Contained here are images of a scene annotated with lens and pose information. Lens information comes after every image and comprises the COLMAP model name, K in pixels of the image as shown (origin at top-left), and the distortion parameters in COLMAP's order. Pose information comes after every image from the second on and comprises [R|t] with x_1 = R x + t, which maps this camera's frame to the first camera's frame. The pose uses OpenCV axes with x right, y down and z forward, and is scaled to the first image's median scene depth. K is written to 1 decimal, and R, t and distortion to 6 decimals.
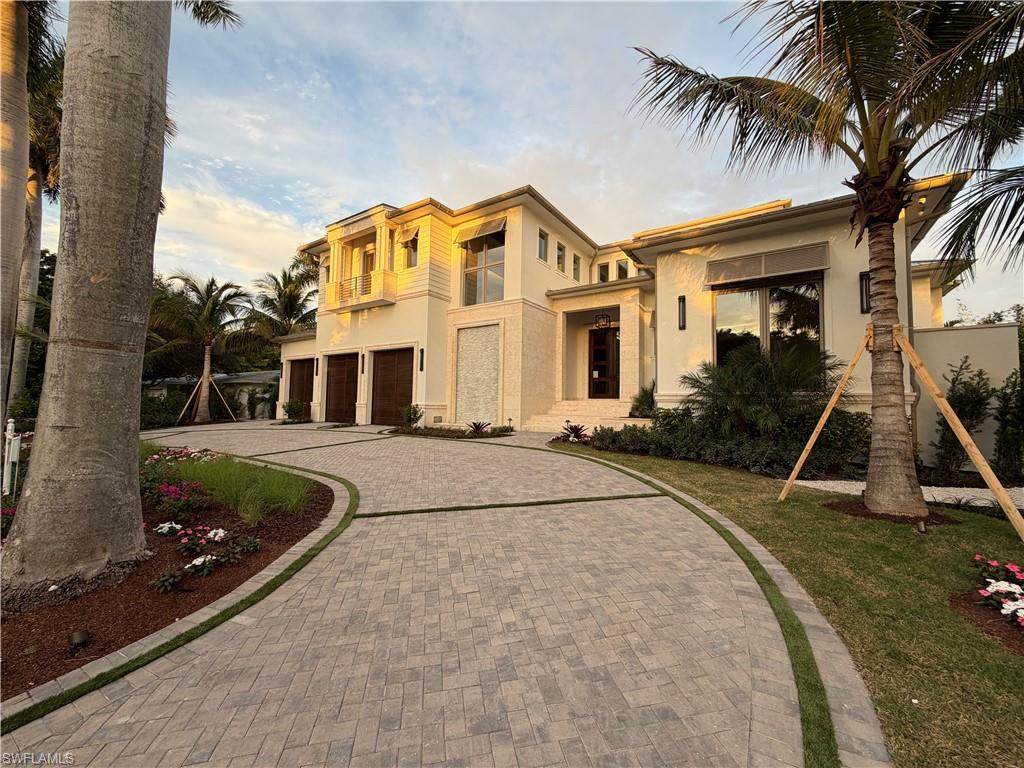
lens RADIAL K [[404.5, 0, 506.6], [0, 404.5, 384.3], [0, 0, 1]] dist [-0.000864, -0.000050]
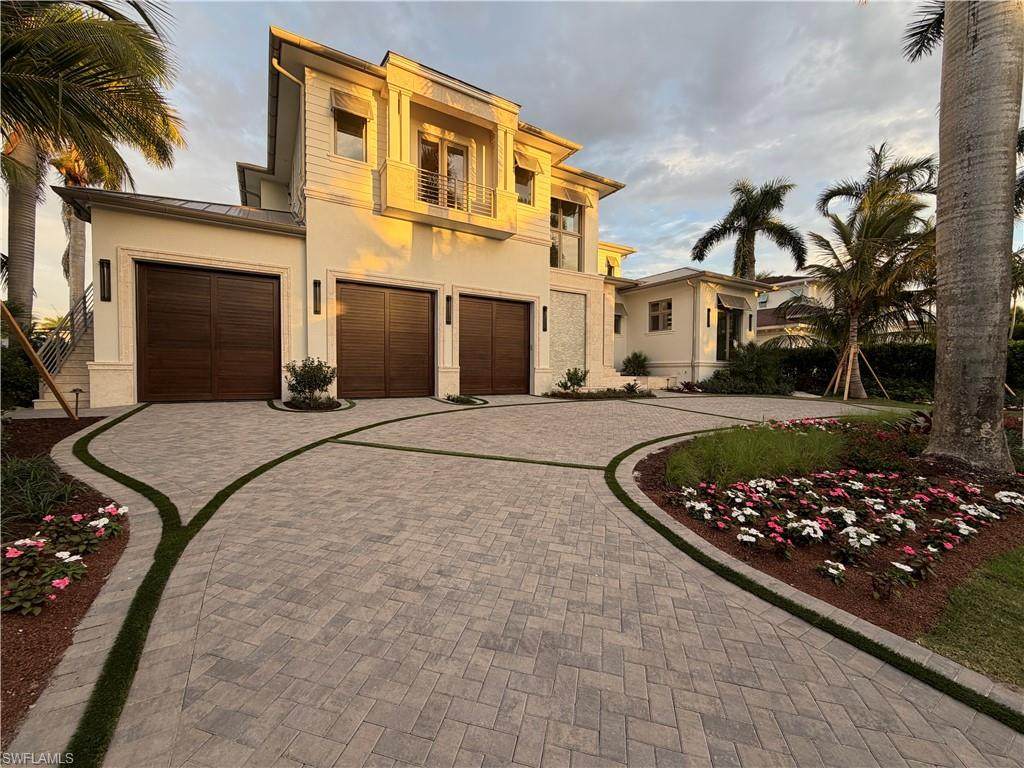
lens RADIAL K [[404.5, 0, 506.6], [0, 404.5, 384.3], [0, 0, 1]] dist [-0.000864, -0.000050]
pose [[0.430050, -0.033022, 0.902201, -1.025990], [-0.042054, 0.997513, 0.056557, 0.035646], [-0.901825, -0.062264, 0.427592, 0.667220]]
